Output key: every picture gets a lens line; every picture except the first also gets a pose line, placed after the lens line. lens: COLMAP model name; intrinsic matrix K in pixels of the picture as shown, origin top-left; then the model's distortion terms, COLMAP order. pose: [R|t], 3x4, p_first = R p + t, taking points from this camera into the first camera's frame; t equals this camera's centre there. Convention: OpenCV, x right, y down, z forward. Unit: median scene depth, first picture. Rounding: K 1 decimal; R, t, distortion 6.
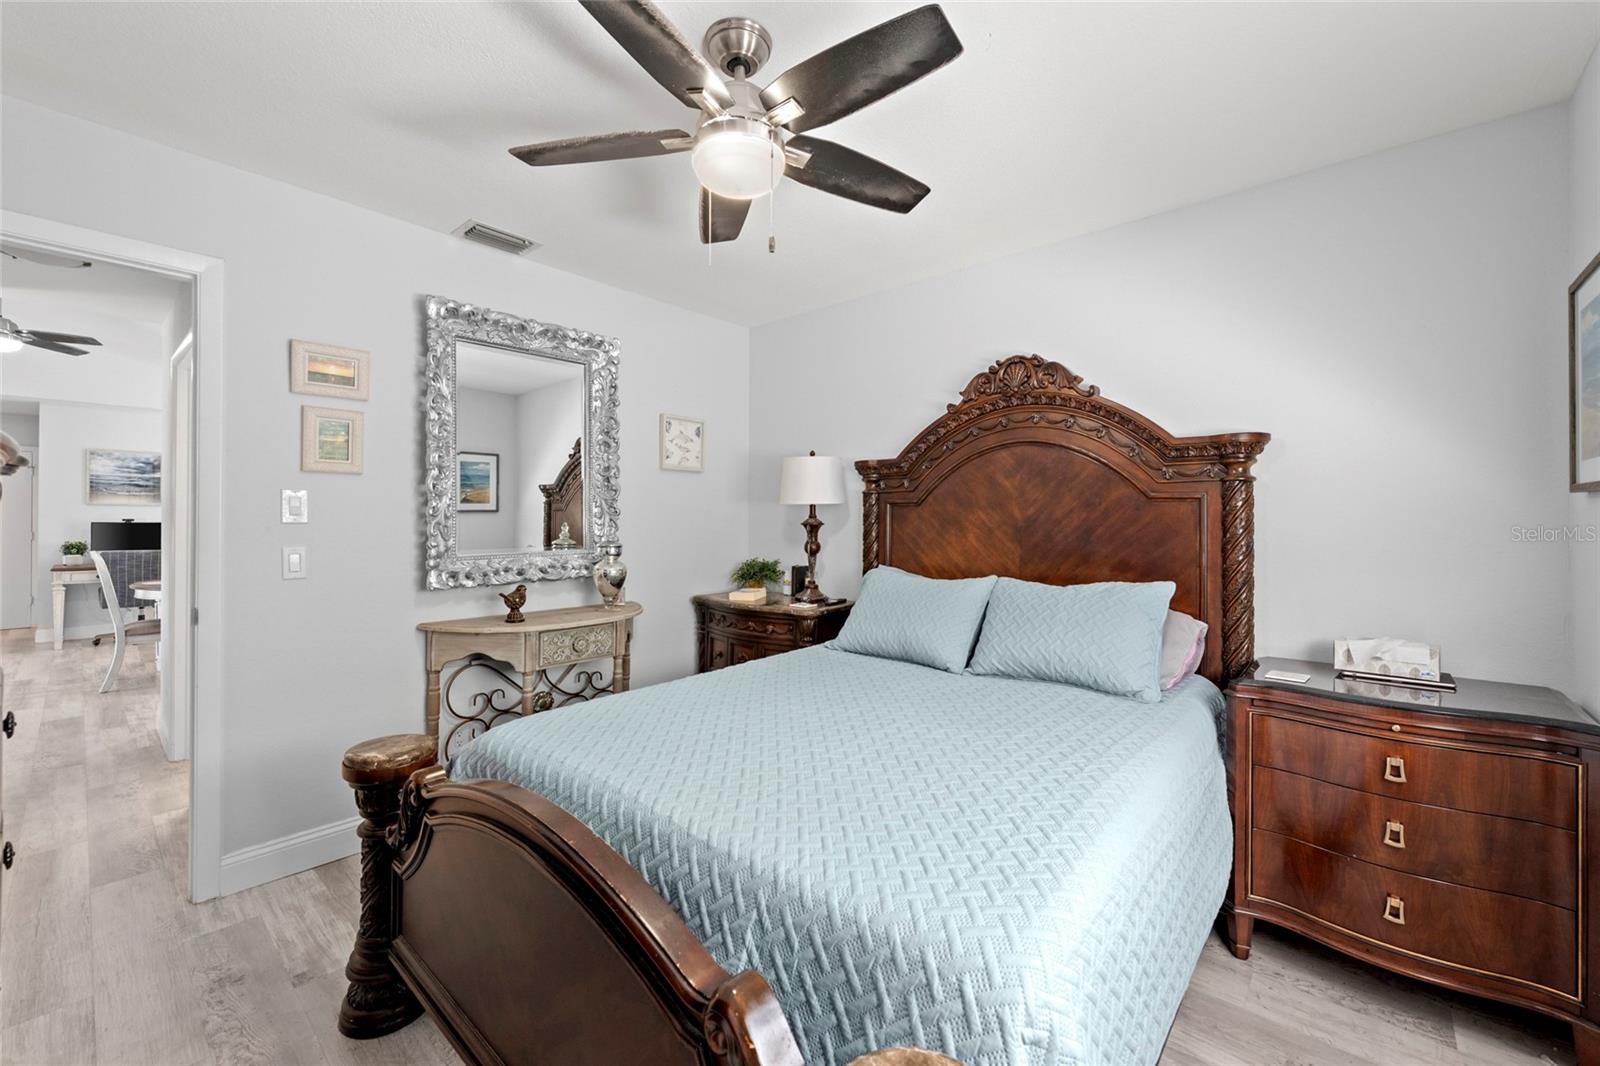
lens RADIAL K [[641.4, 0, 804.5], [0, 641.4, 521.2], [0, 0, 1]] dist [0.000117, -0.000293]
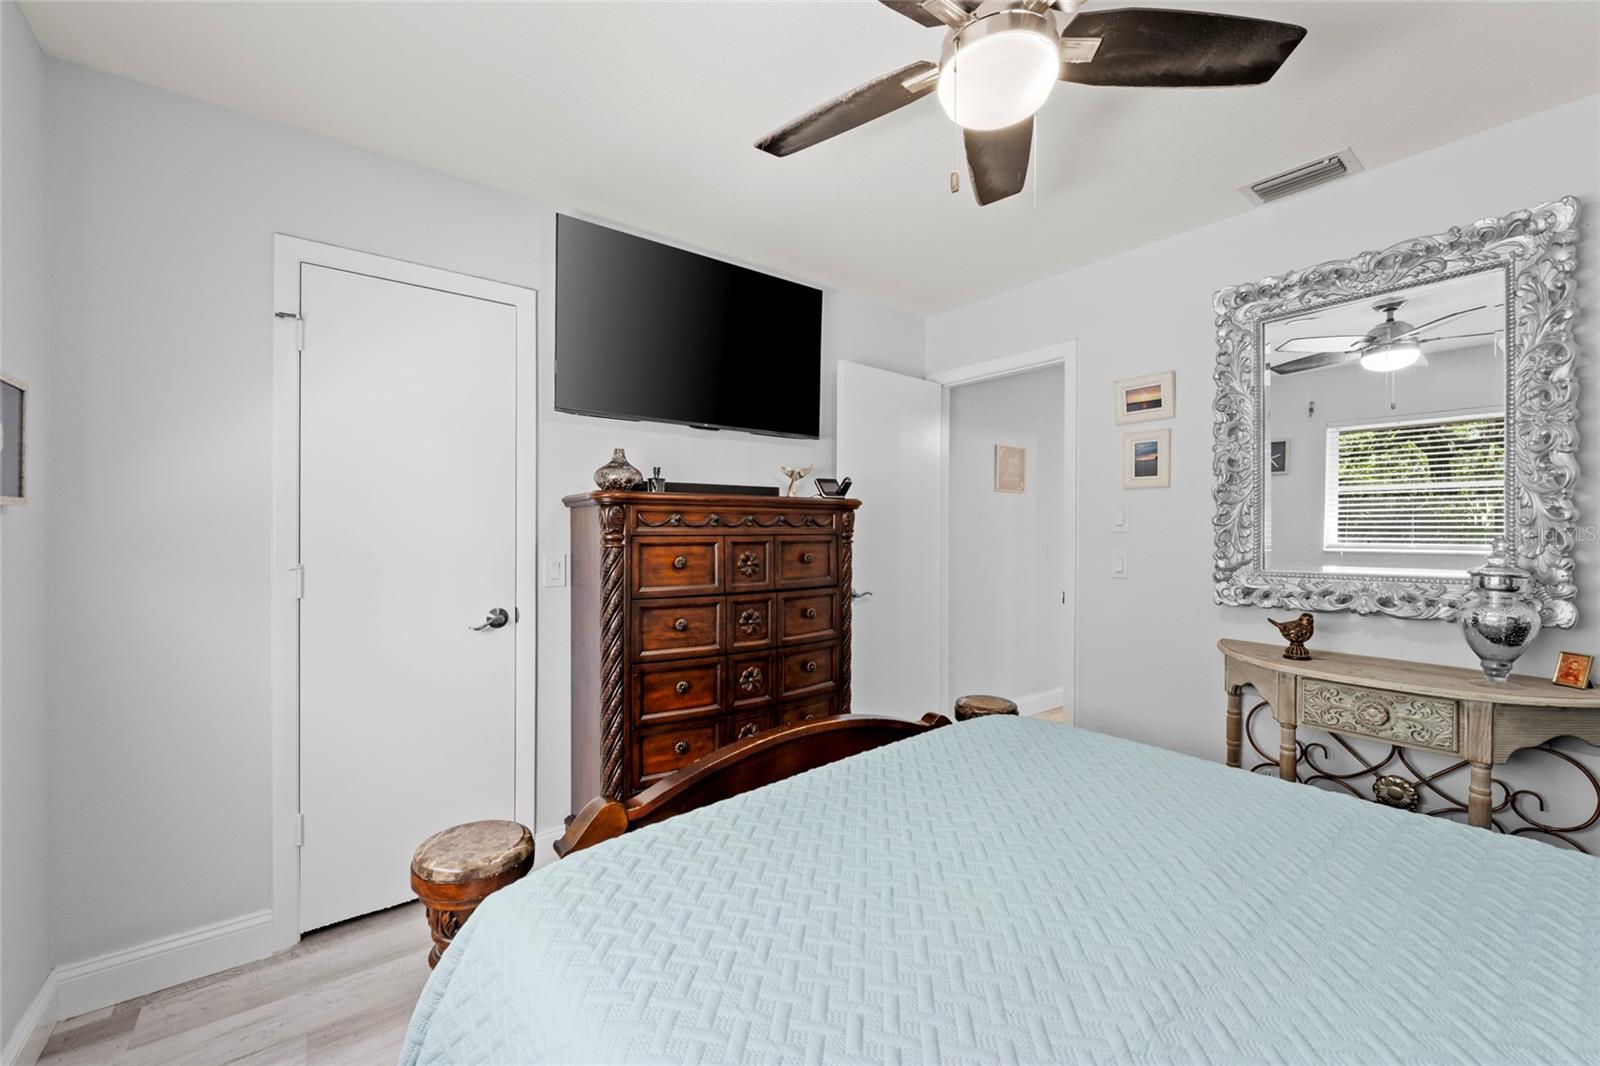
lens RADIAL K [[638.1, 0, 805.1], [0, 638.1, 531.0], [0, 0, 1]] dist [-0.001059, -0.000381]
pose [[-0.187516, 0.005501, -0.982246, 0.415365], [-0.001949, 0.999980, 0.005973, -0.003754], [0.982260, 0.003035, -0.187502, 0.534326]]
